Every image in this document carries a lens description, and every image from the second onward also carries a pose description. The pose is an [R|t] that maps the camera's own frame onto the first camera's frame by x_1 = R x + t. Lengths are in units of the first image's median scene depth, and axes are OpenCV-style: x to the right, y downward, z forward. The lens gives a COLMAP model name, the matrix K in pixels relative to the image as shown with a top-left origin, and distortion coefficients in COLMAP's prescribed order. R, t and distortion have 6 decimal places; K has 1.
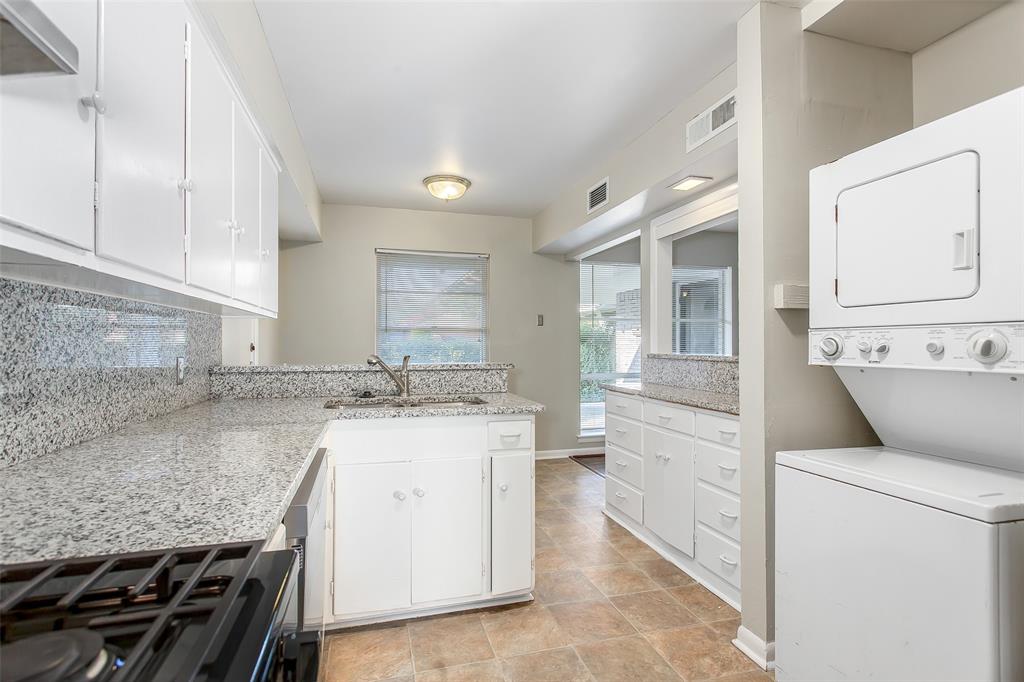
lens RADIAL K [[496.0, 0, 515.0], [0, 496.0, 330.8], [0, 0, 1]] dist [-0.000189, 0.000340]
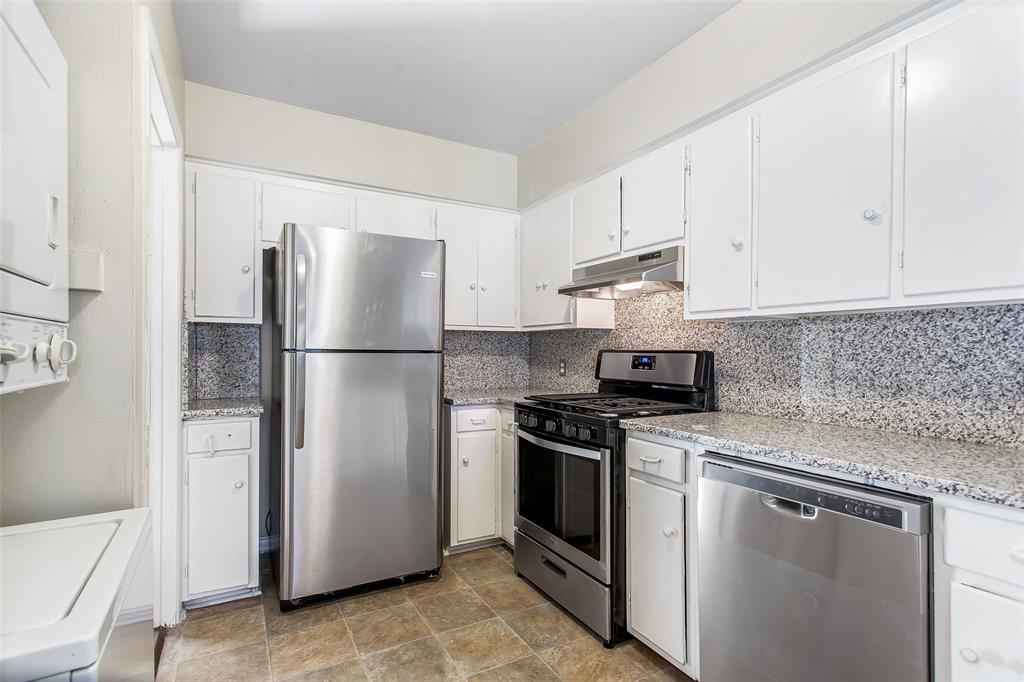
lens RADIAL K [[496.0, 0, 529.7], [0, 496.0, 348.0], [0, 0, 1]] dist [-0.000189, 0.000340]
pose [[-0.969535, -0.017941, -0.244295, 0.214609], [-0.009402, 0.999305, -0.036074, 0.038589], [0.244773, -0.032678, -0.969030, 1.126408]]
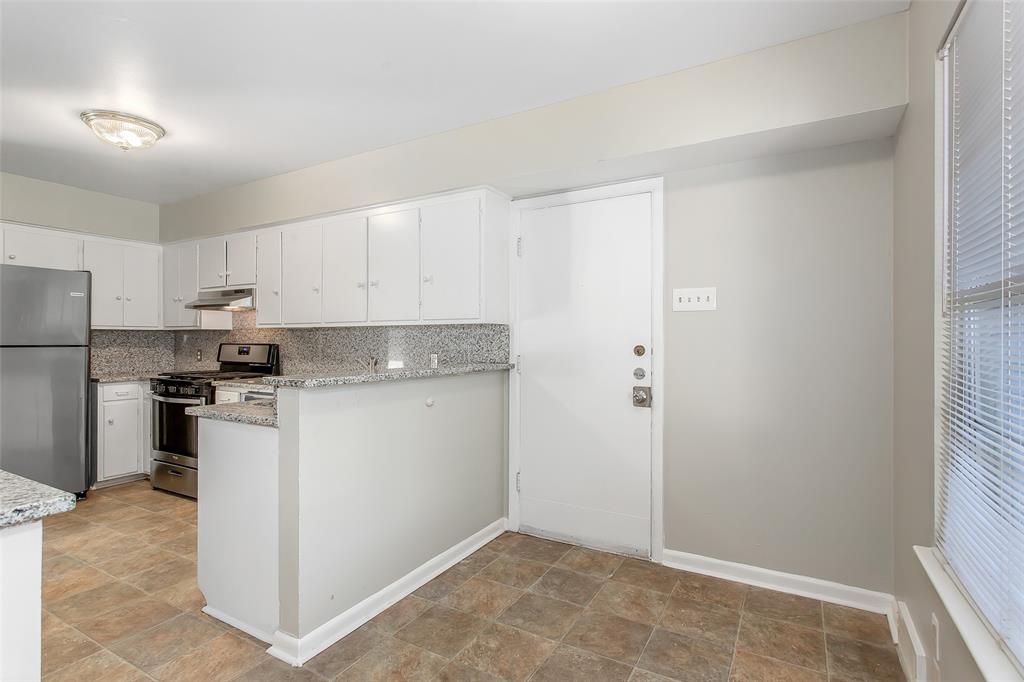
lens RADIAL K [[496.0, 0, 527.8], [0, 496.0, 339.0], [0, 0, 1]] dist [-0.000189, 0.000340]
pose [[-0.706226, -0.013642, -0.707855, 0.272330], [0.011458, 0.999463, -0.030694, 0.054737], [0.707894, -0.029788, -0.705690, 2.255427]]
